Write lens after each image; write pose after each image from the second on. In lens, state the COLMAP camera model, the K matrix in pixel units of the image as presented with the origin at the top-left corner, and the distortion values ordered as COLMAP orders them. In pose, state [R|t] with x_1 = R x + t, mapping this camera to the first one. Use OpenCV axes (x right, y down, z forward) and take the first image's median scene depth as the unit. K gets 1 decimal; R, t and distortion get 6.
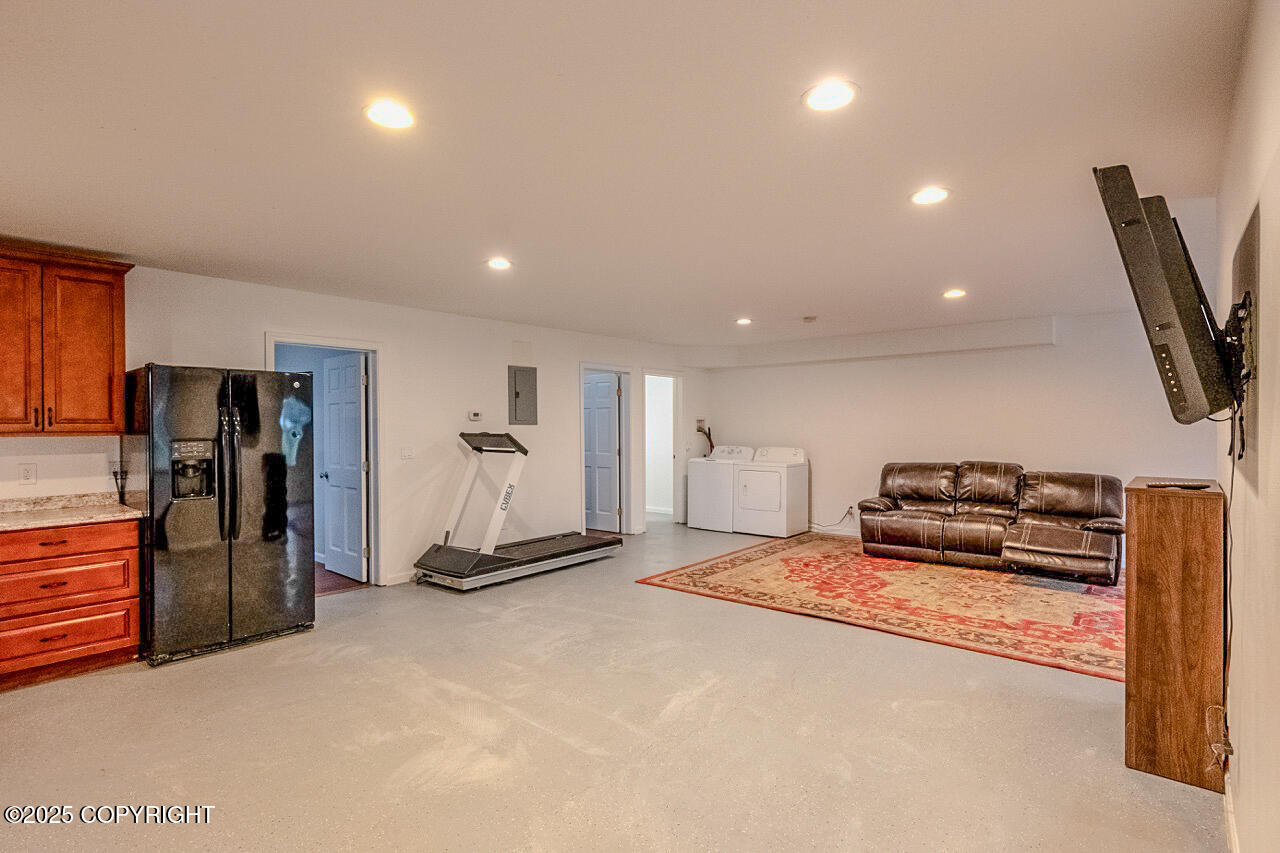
lens RADIAL K [[638.0, 0, 641.3], [0, 638.0, 425.2], [0, 0, 1]] dist [0.003621, 0.001005]
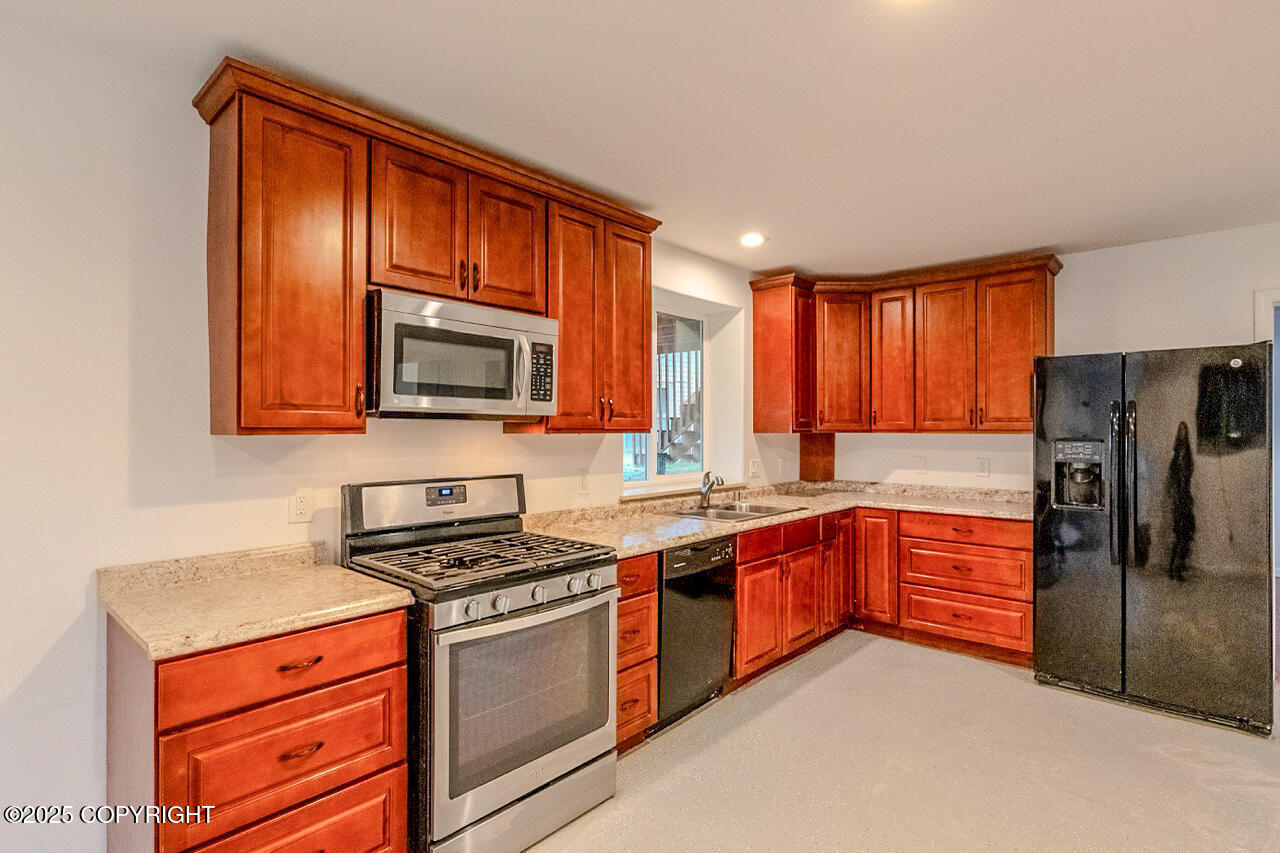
lens RADIAL K [[638.0, 0, 641.0], [0, 638.0, 430.6], [0, 0, 1]] dist [0.003621, 0.001005]
pose [[-0.028674, 0.005339, -0.999575, 0.180659], [-0.005839, 0.999968, 0.005509, 0.009040], [0.999572, 0.005995, -0.028642, 0.440274]]
